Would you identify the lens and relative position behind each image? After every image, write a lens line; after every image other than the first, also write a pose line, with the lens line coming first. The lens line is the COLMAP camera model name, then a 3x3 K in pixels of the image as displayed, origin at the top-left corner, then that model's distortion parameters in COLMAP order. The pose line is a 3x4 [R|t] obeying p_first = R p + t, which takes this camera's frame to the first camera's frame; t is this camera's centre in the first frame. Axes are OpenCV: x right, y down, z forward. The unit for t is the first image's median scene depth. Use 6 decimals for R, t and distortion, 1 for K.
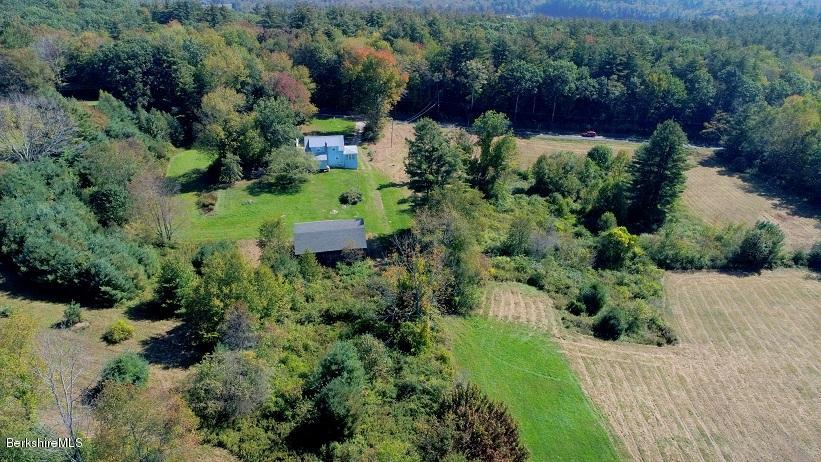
lens RADIAL K [[547.5, 0, 408.6], [0, 547.5, 230.1], [0, 0, 1]] dist [-0.001304, -0.003817]
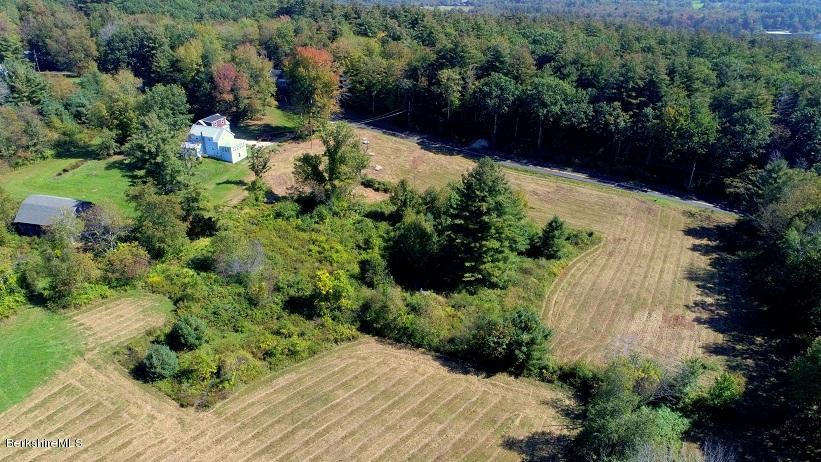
lens RADIAL K [[547.5, 0, 409.8], [0, 547.5, 231.3], [0, 0, 1]] dist [-0.001304, -0.003817]
pose [[0.891443, 0.200048, -0.406584, 0.679428], [-0.202307, 0.978588, 0.037924, -0.098920], [0.405465, 0.048448, 0.912826, 0.231592]]
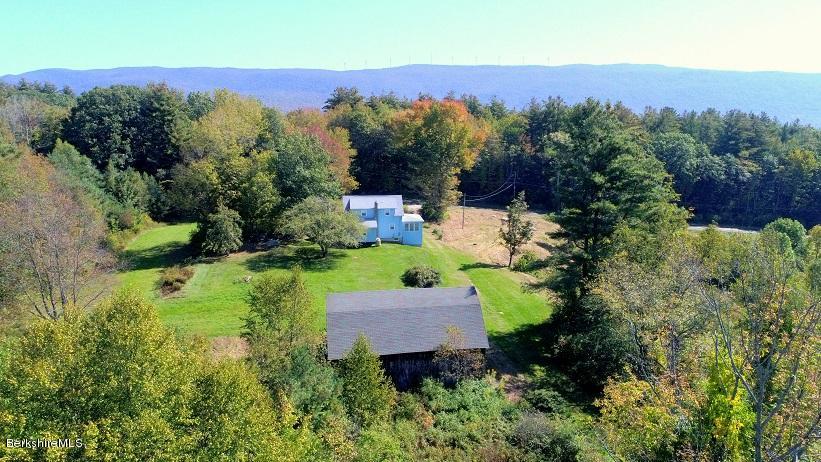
lens RADIAL K [[547.5, 0, 409.3], [0, 547.5, 234.0], [0, 0, 1]] dist [-0.001304, -0.003817]
pose [[0.999334, 0.002506, -0.036407, -0.091133], [-0.011706, 0.966932, -0.254765, 0.041554], [0.034565, 0.255021, 0.966317, 0.399618]]
